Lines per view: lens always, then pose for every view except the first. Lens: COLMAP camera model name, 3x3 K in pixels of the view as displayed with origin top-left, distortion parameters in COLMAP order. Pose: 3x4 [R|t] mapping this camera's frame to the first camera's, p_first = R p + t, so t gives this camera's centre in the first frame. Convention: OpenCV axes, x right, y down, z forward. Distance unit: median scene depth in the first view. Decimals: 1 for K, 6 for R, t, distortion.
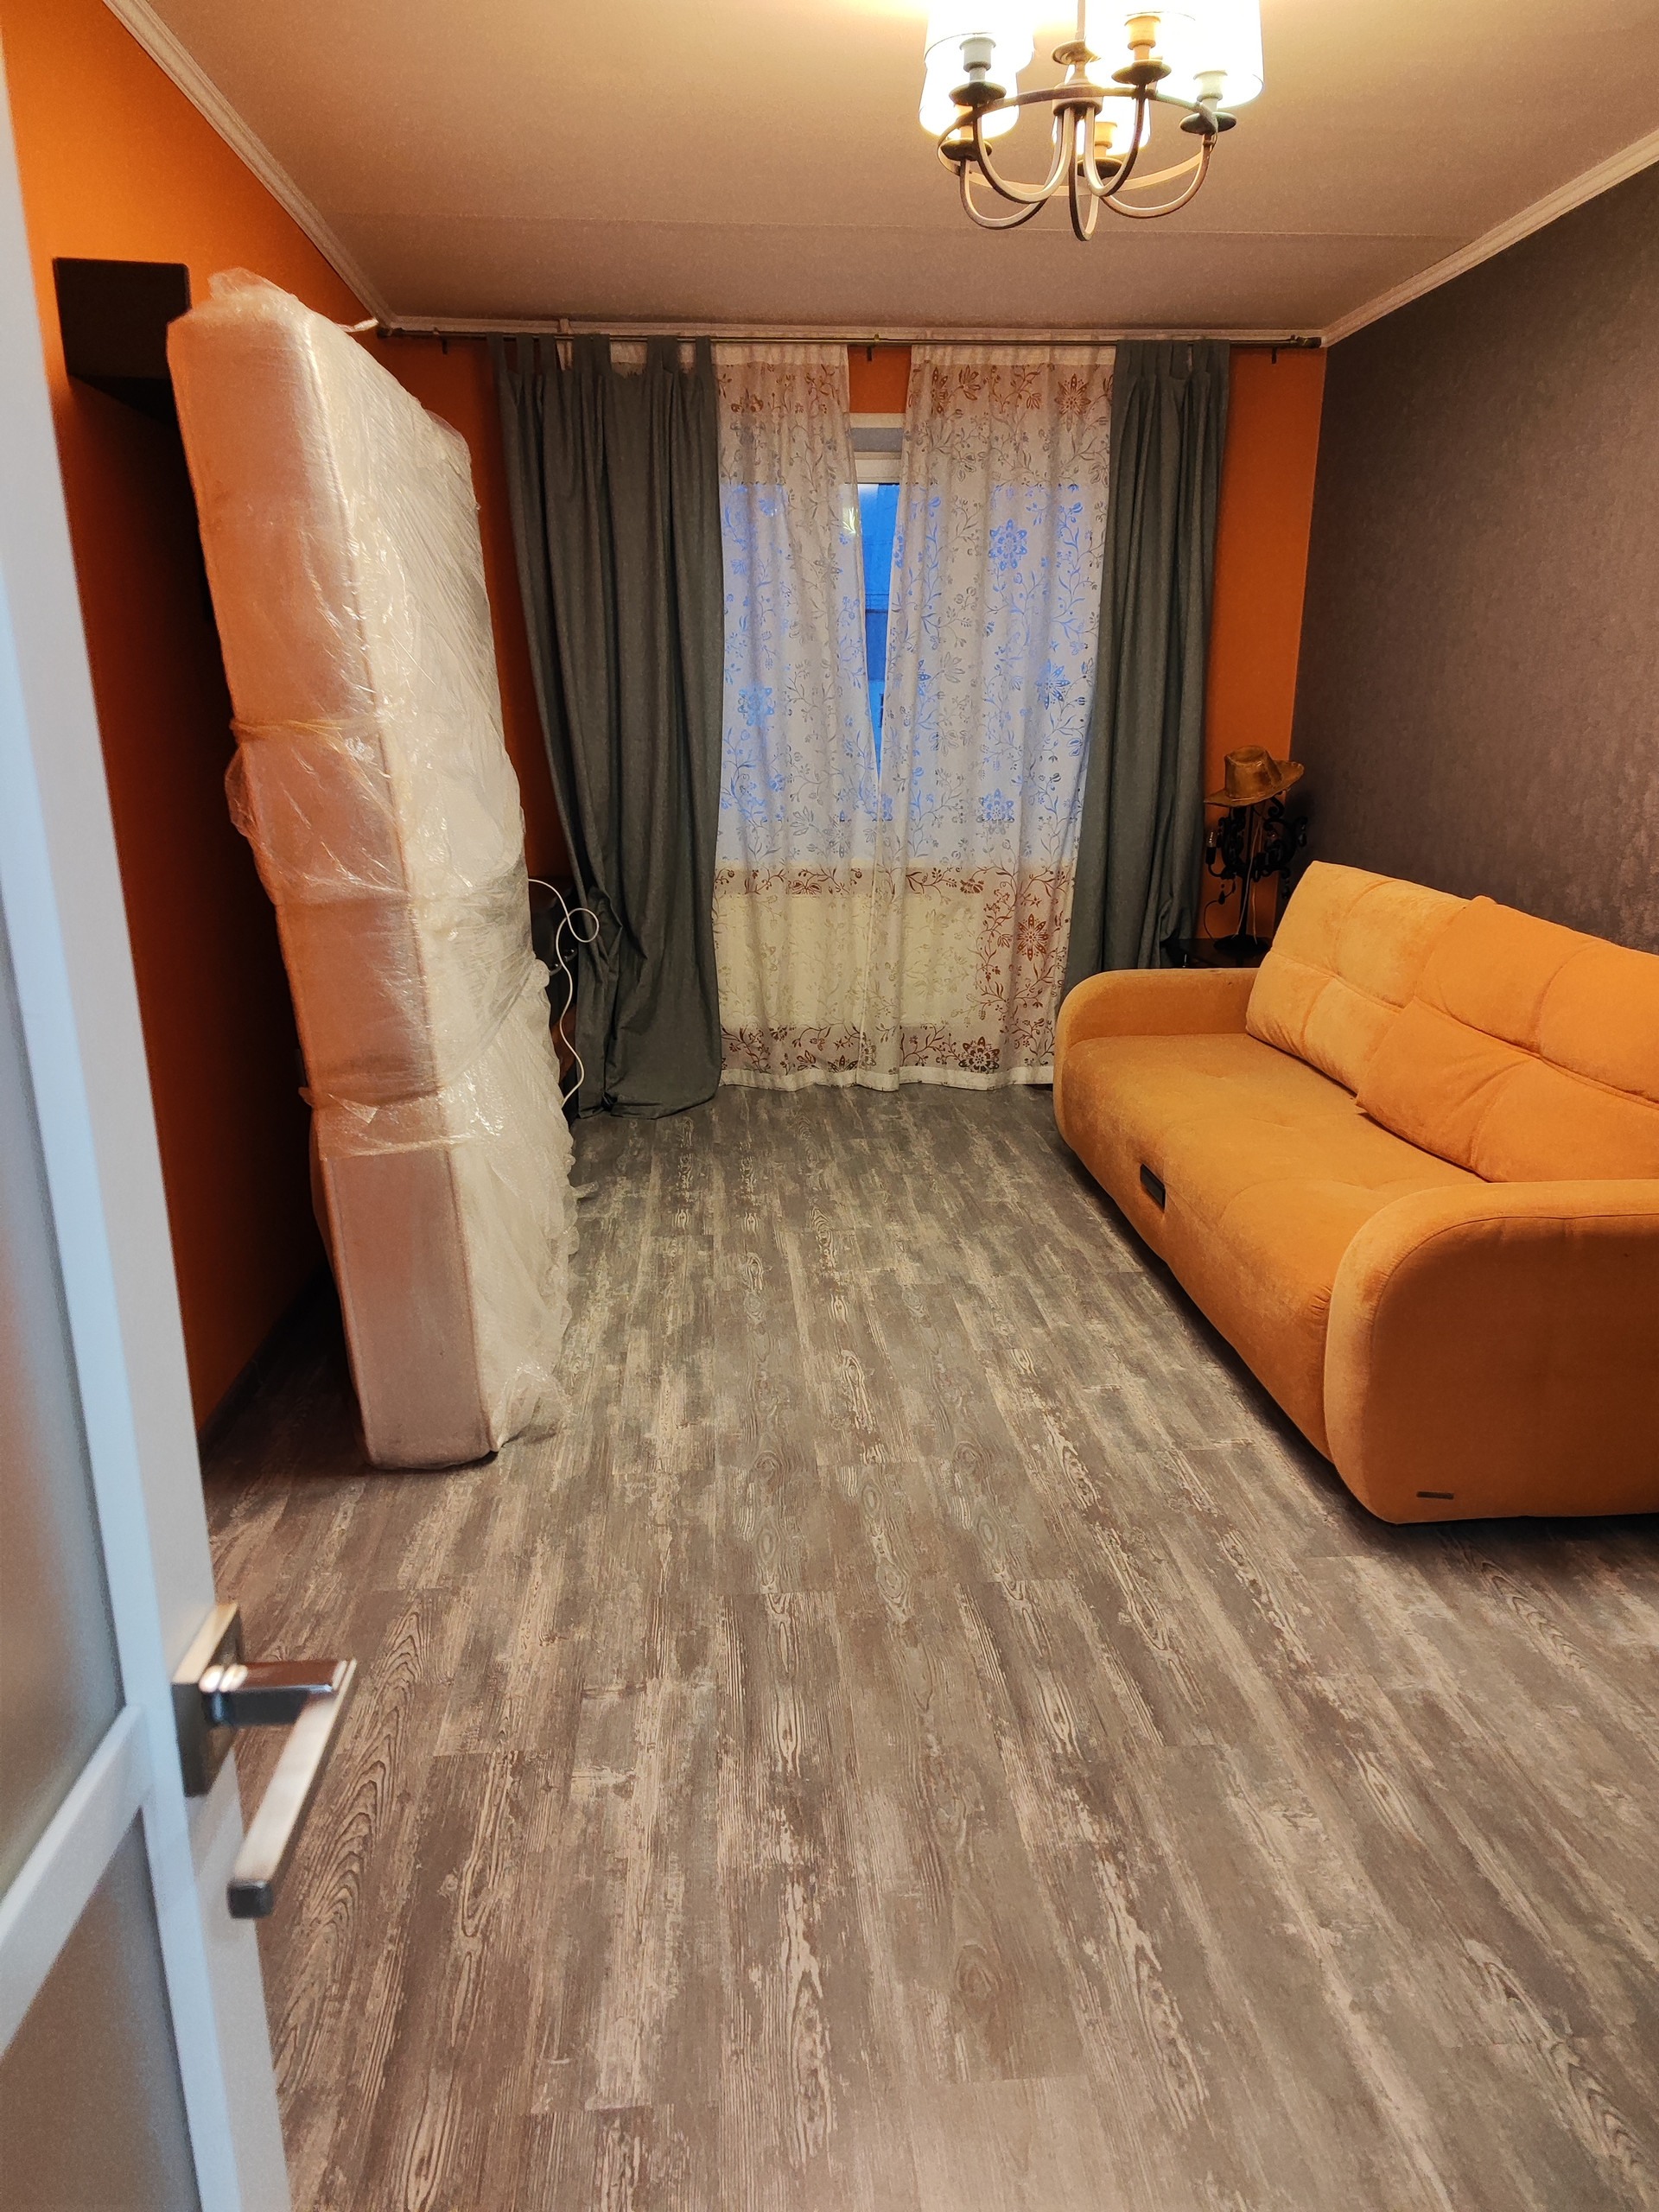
lens RADIAL K [[1469.9, 0, 830.5], [0, 1469.9, 1108.7], [0, 0, 1]] dist [0.036859, -0.008362]
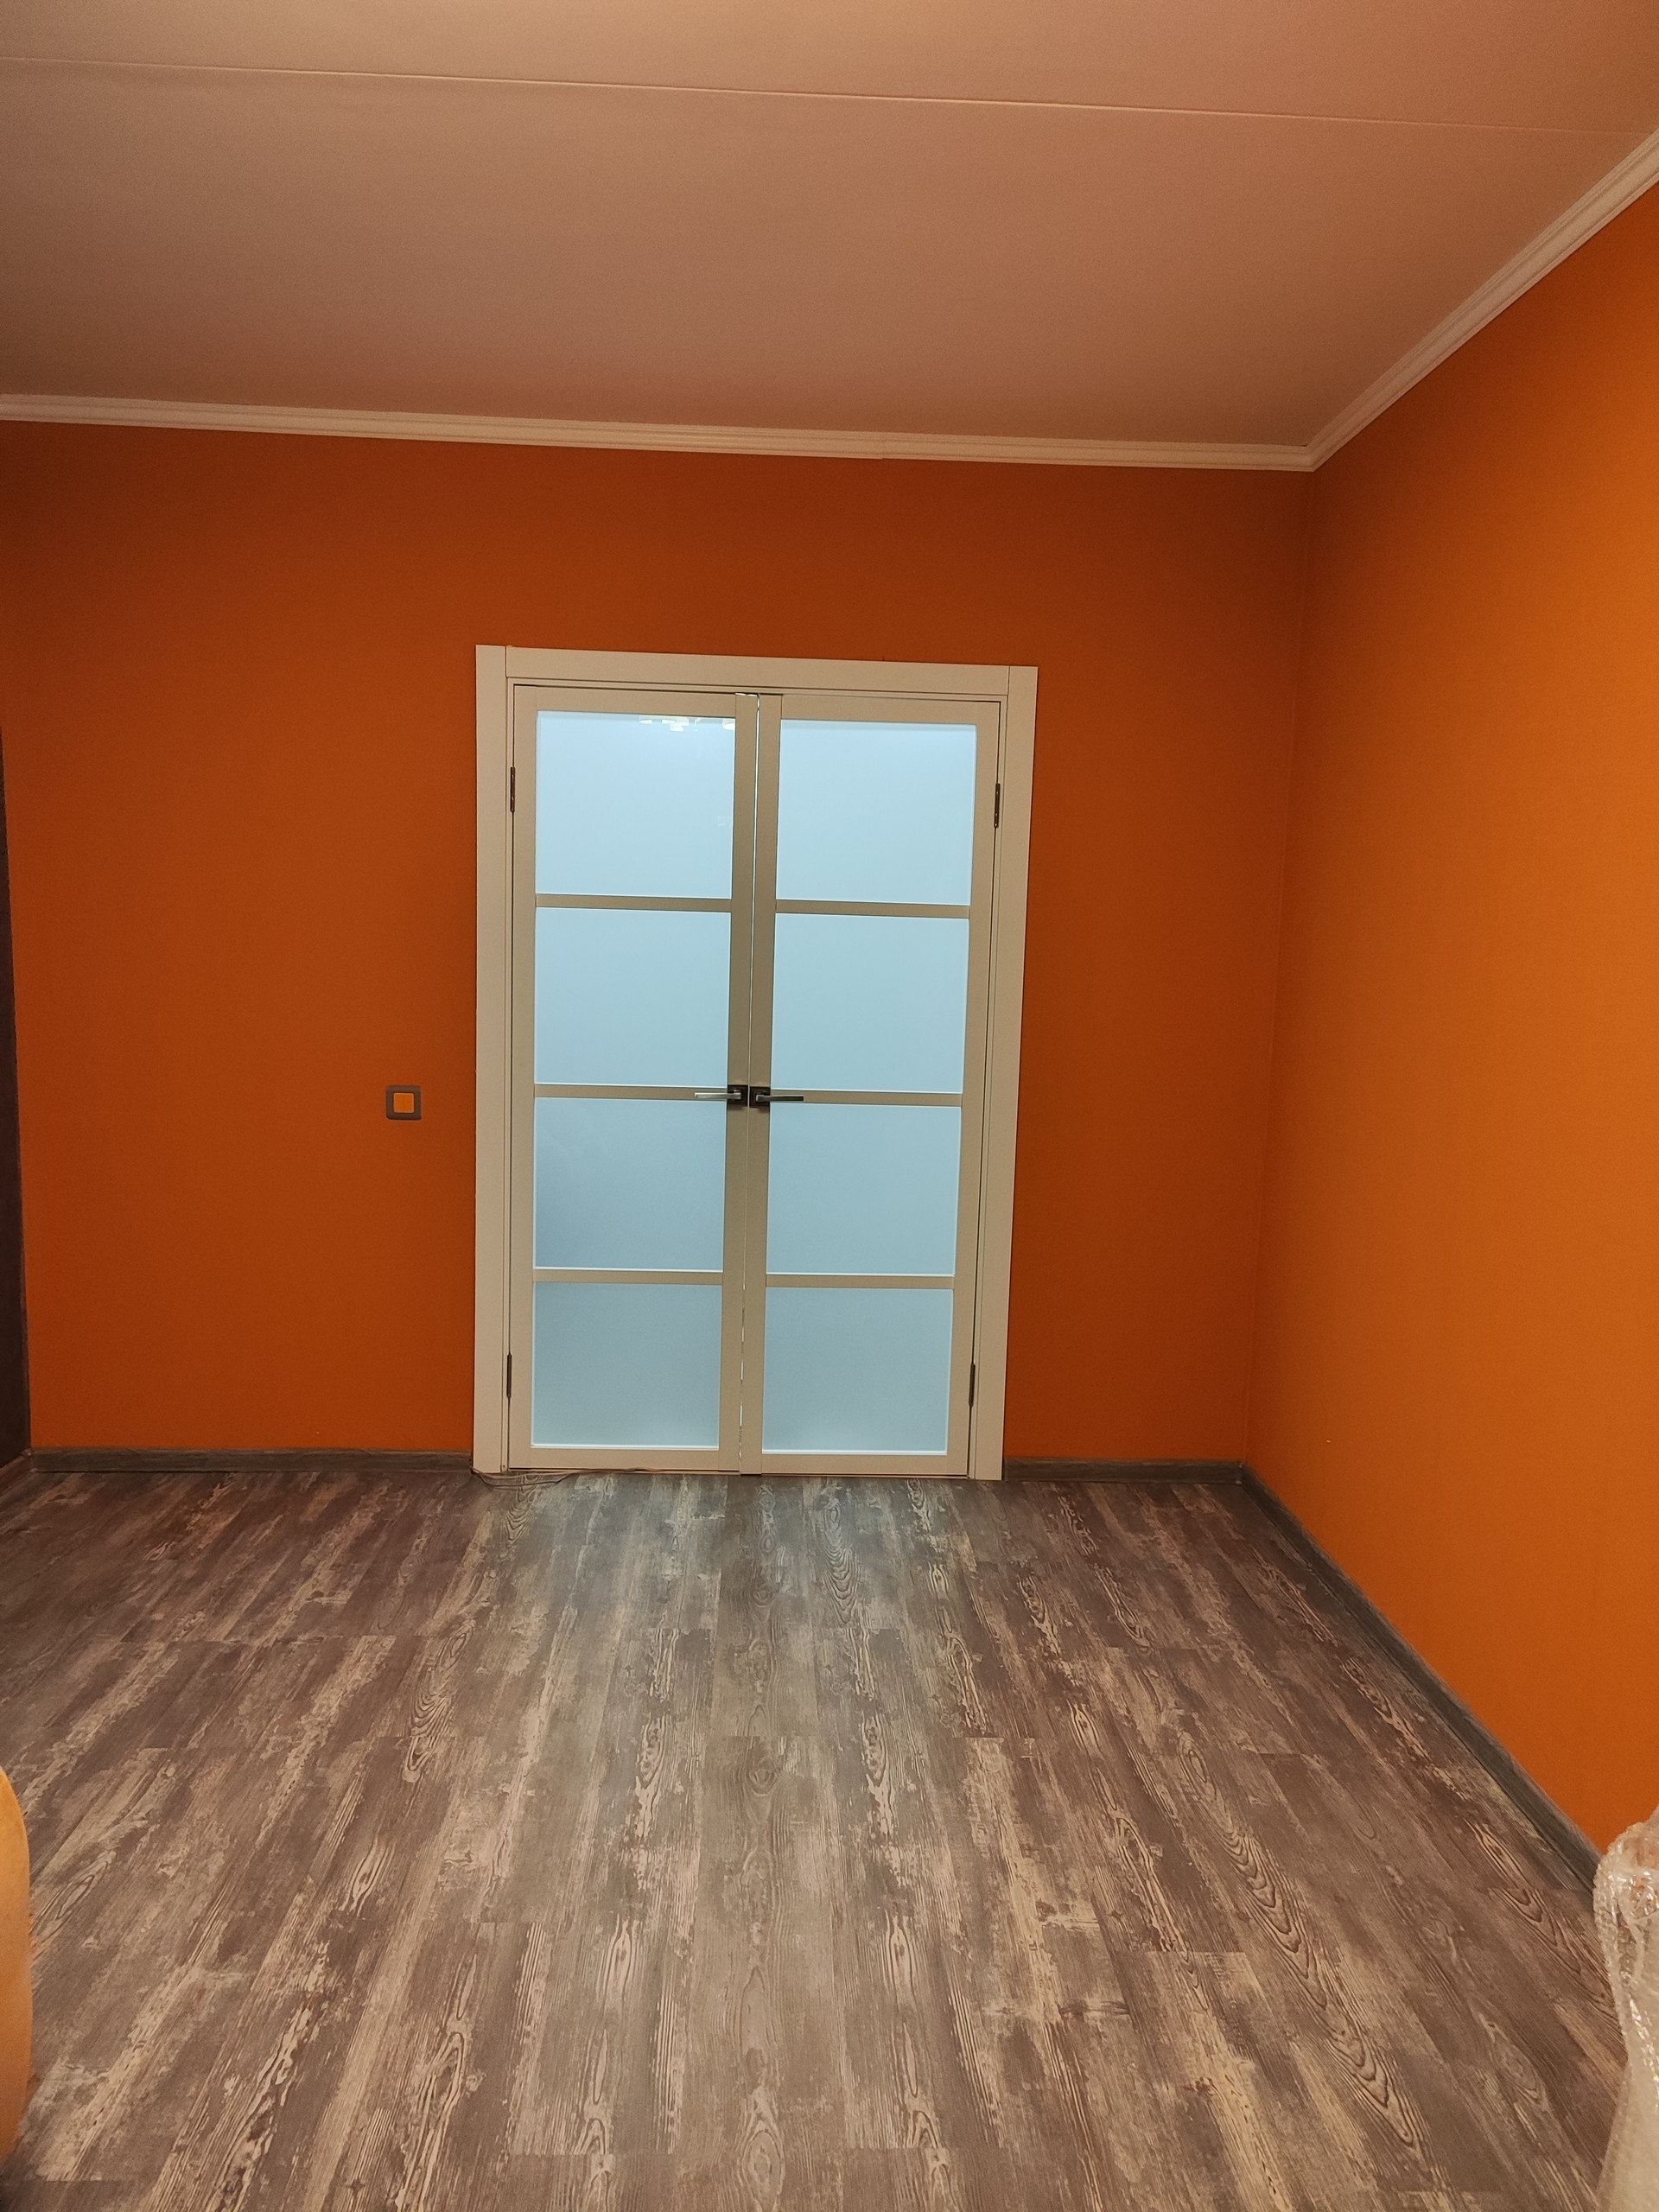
lens RADIAL K [[1469.9, 0, 828.7], [0, 1469.9, 1105.9], [0, 0, 1]] dist [0.036859, -0.008362]
pose [[-0.999042, -0.027588, 0.033975, 0.000236], [-0.013119, 0.929381, 0.368888, -0.495126], [-0.041752, 0.368089, -0.928853, 1.794281]]
